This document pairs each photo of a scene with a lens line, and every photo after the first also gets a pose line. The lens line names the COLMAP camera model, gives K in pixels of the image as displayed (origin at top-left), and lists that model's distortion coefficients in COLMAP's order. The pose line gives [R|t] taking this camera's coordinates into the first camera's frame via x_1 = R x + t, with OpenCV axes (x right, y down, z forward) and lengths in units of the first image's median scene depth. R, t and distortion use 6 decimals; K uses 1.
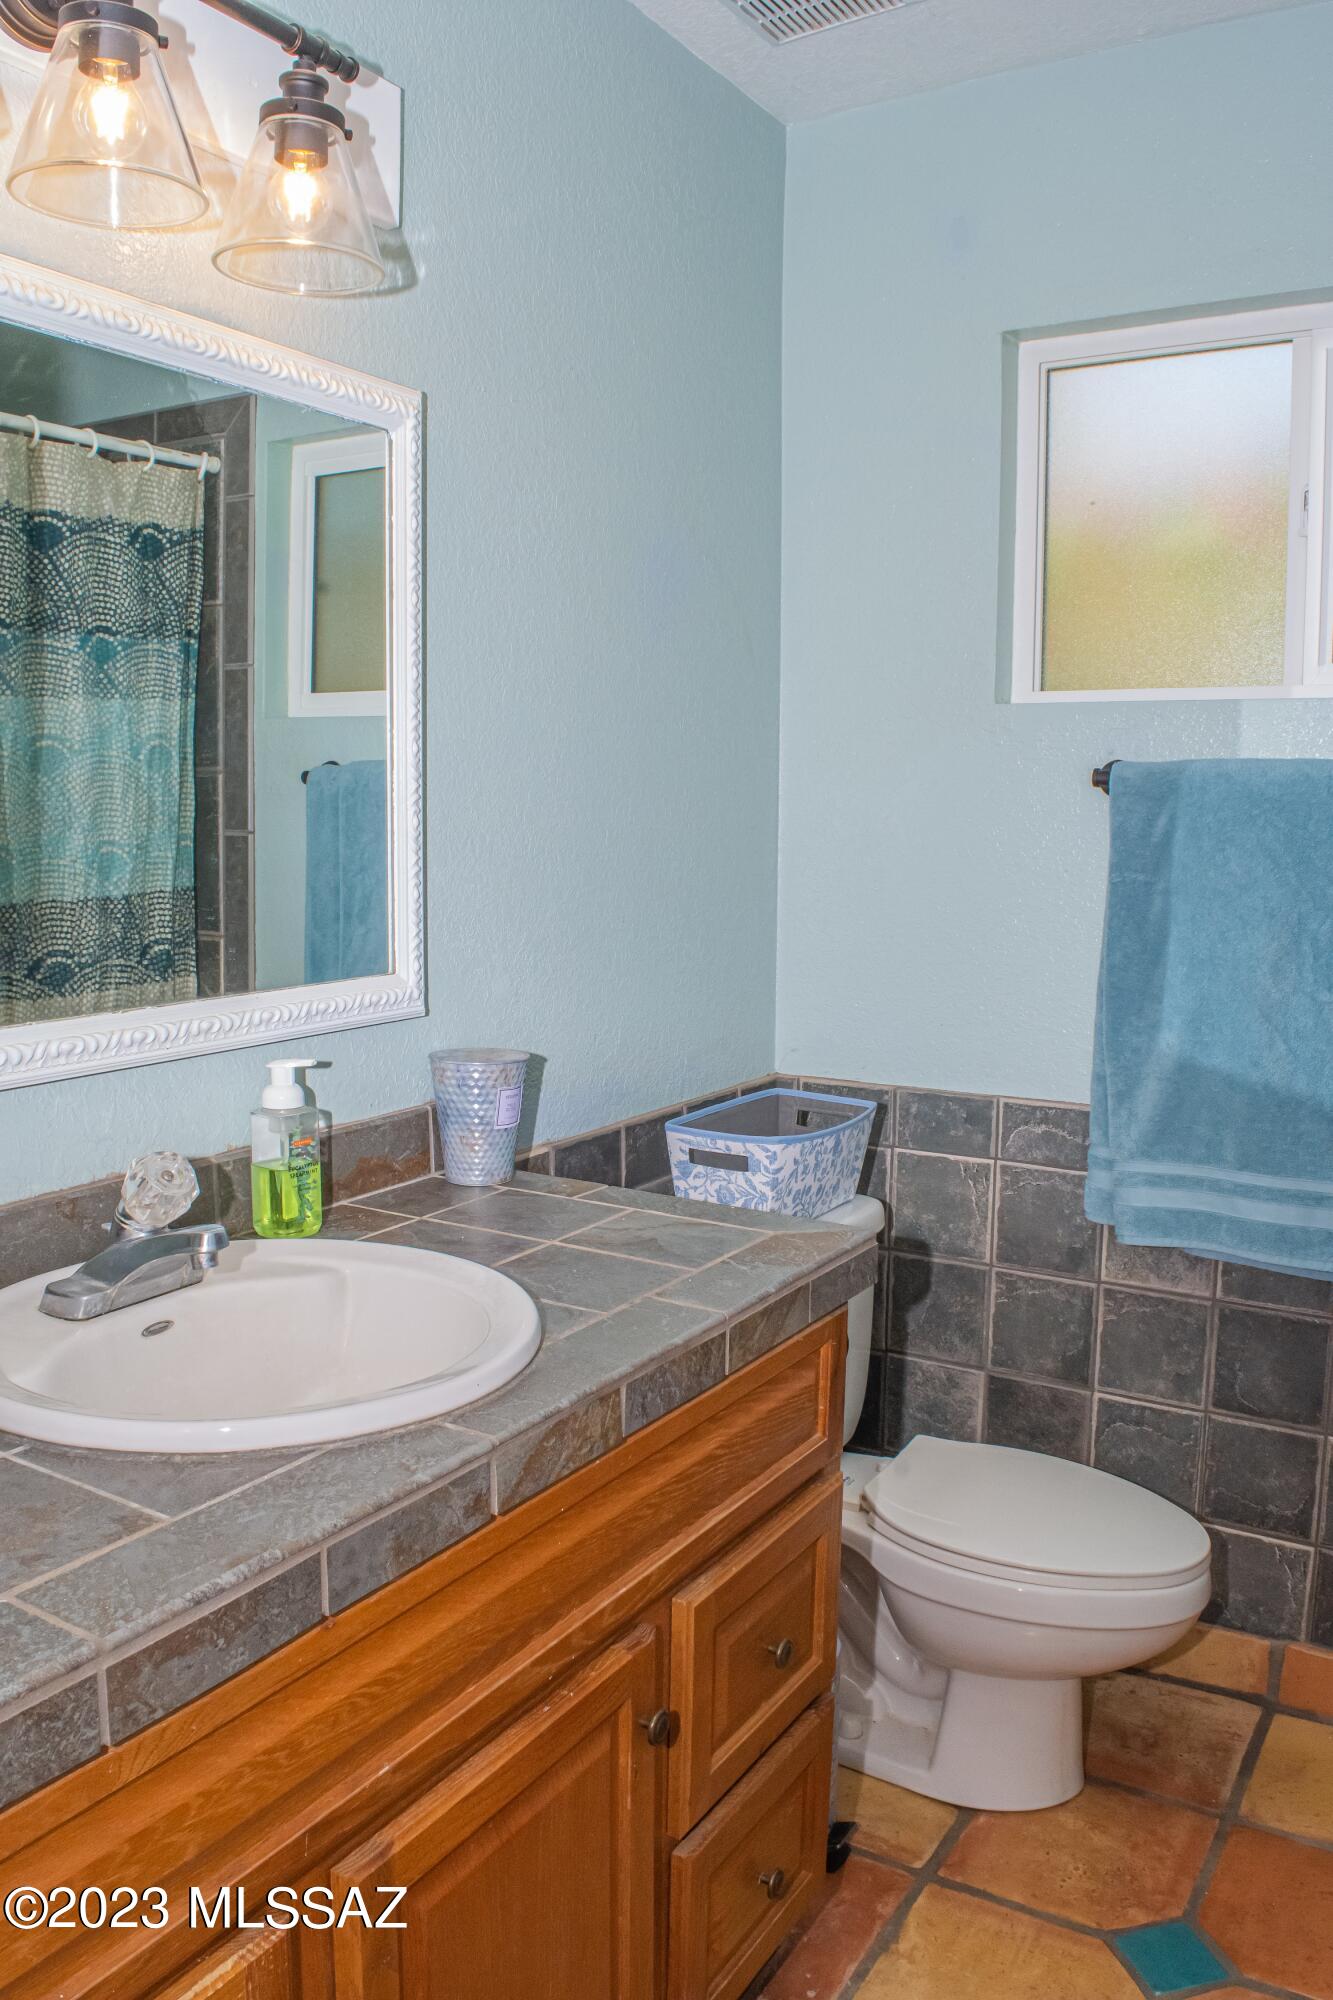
lens RADIAL K [[1569.9, 0, 666.5], [0, 1569.9, 1000.0], [0, 0, 1]] dist [-0.104766, 0.035640]
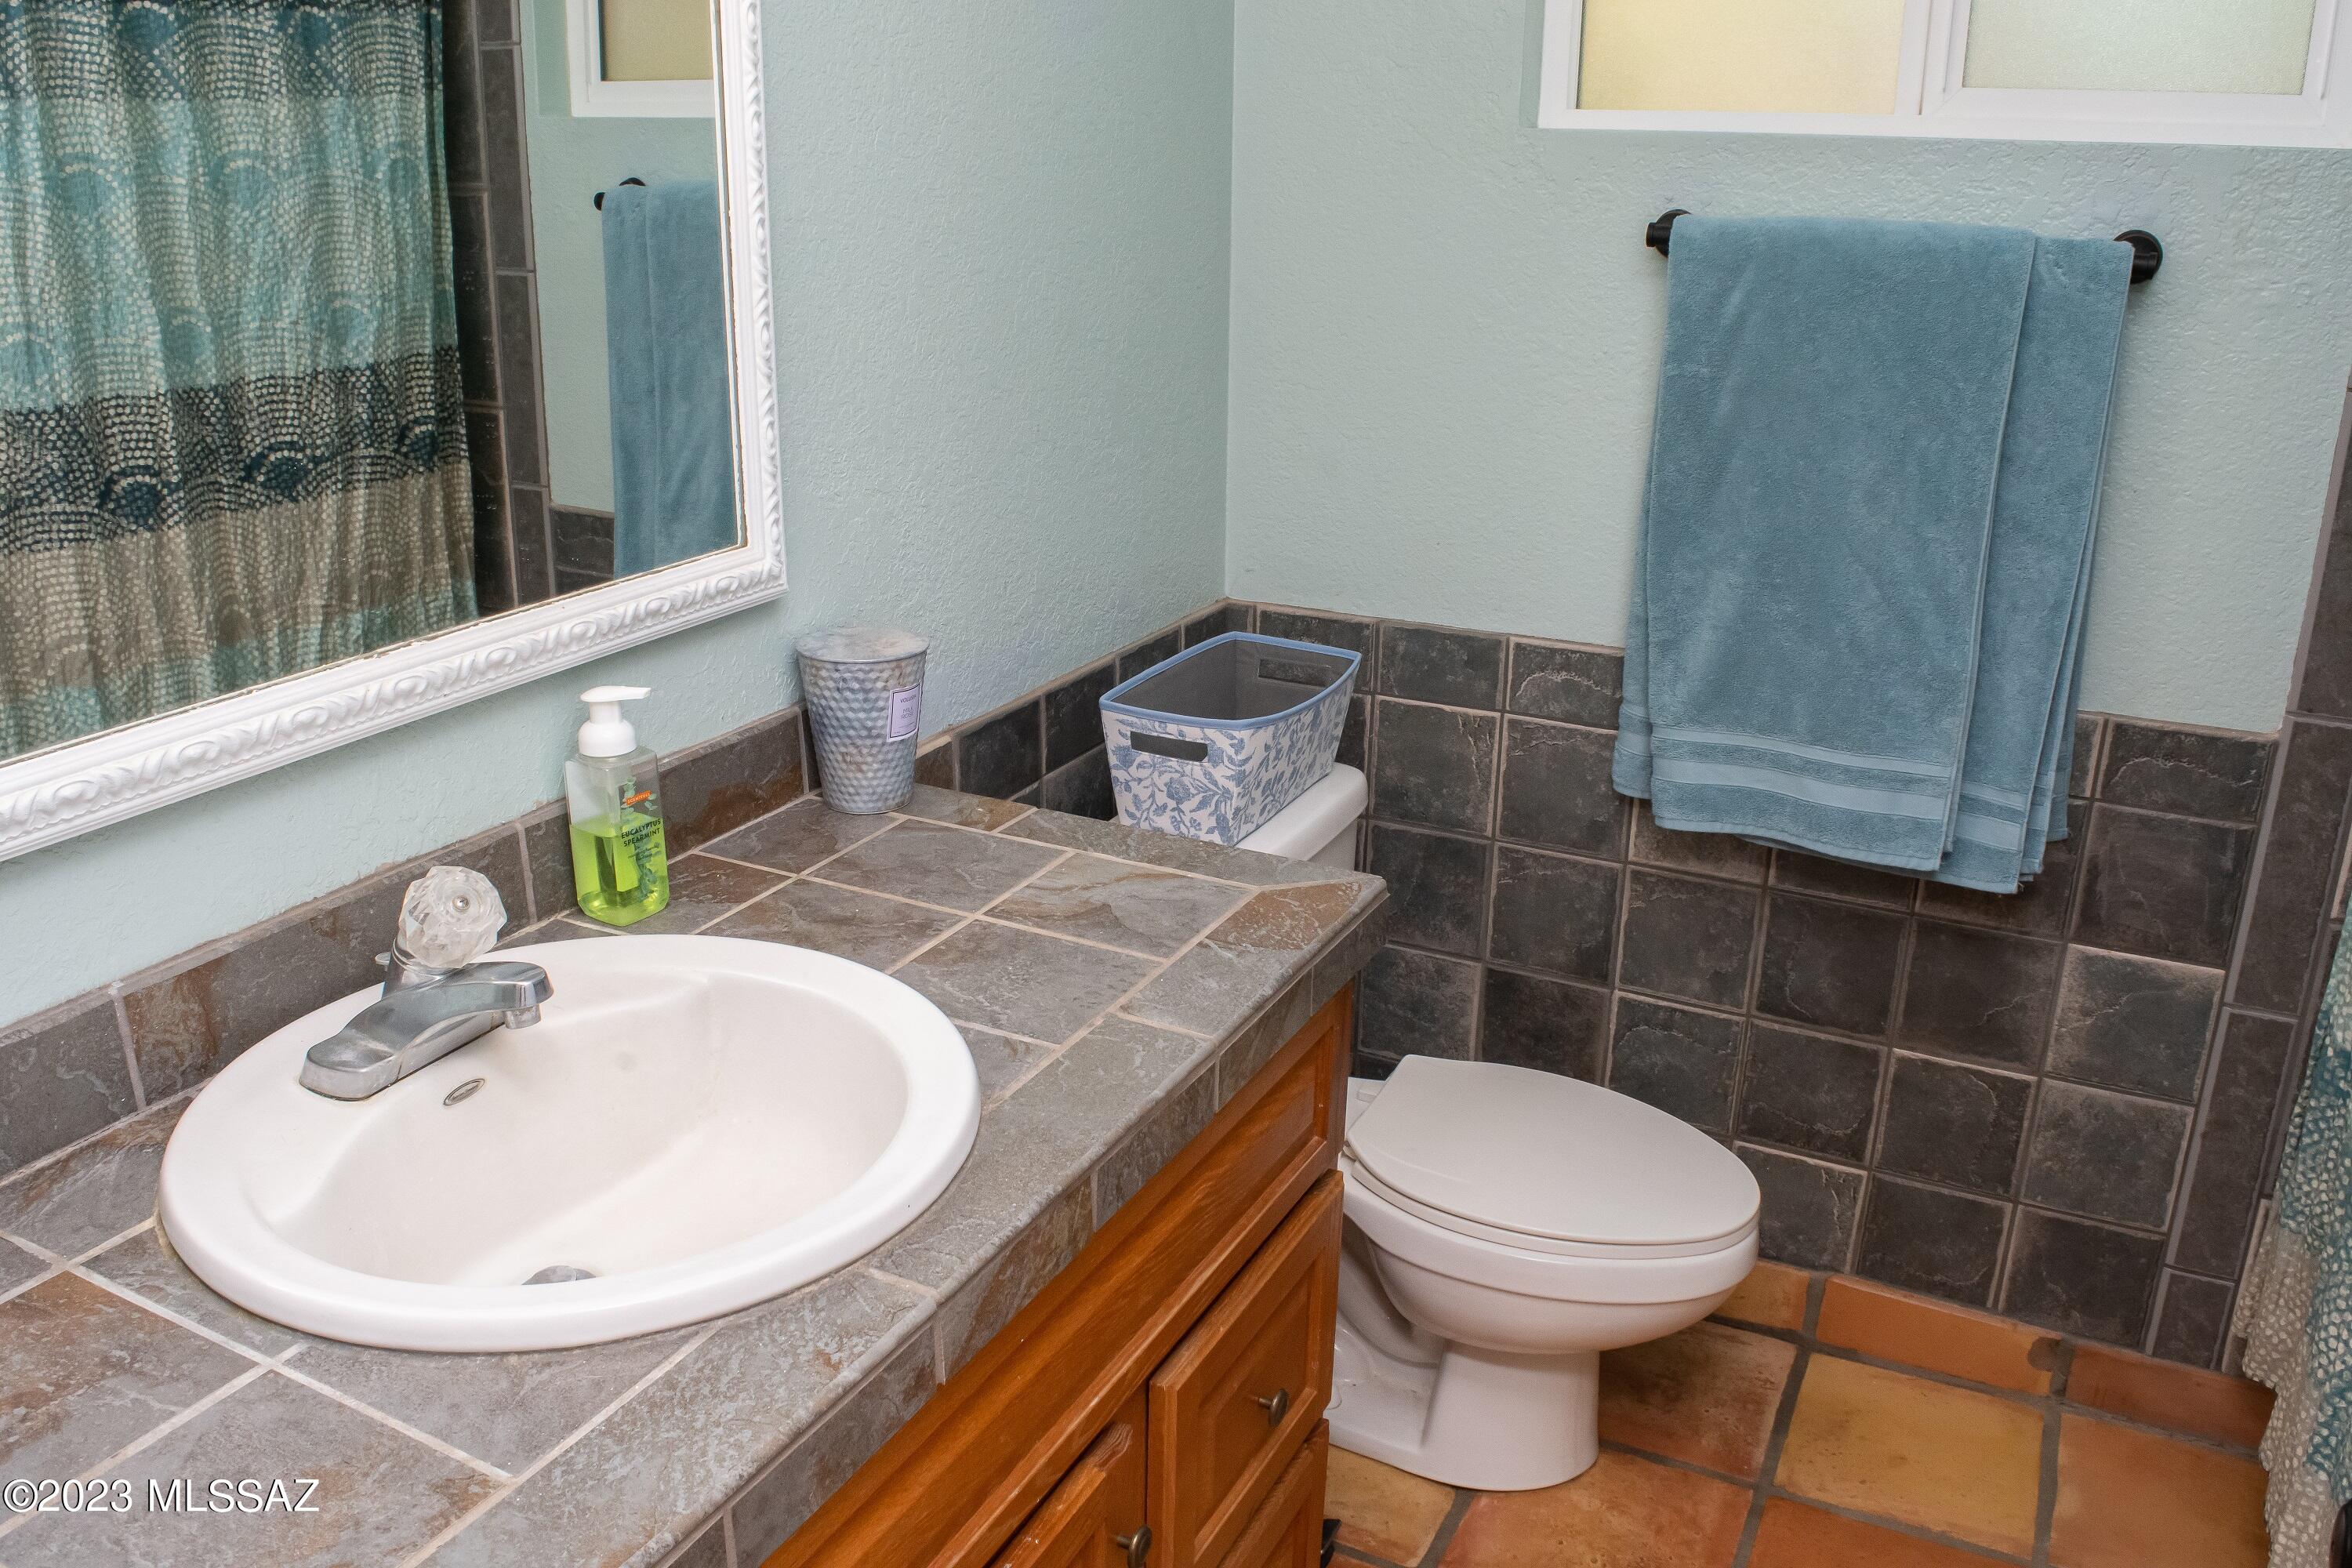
lens RADIAL K [[1846.2, 0, 1181.9], [0, 1846.2, 769.4], [0, 0, 1]] dist [-0.104766, 0.035640]
pose [[0.997233, -0.020877, 0.071344, -0.026135], [0.005877, 0.978890, 0.204301, -0.074674], [-0.074103, -0.203316, 0.976305, 0.092973]]
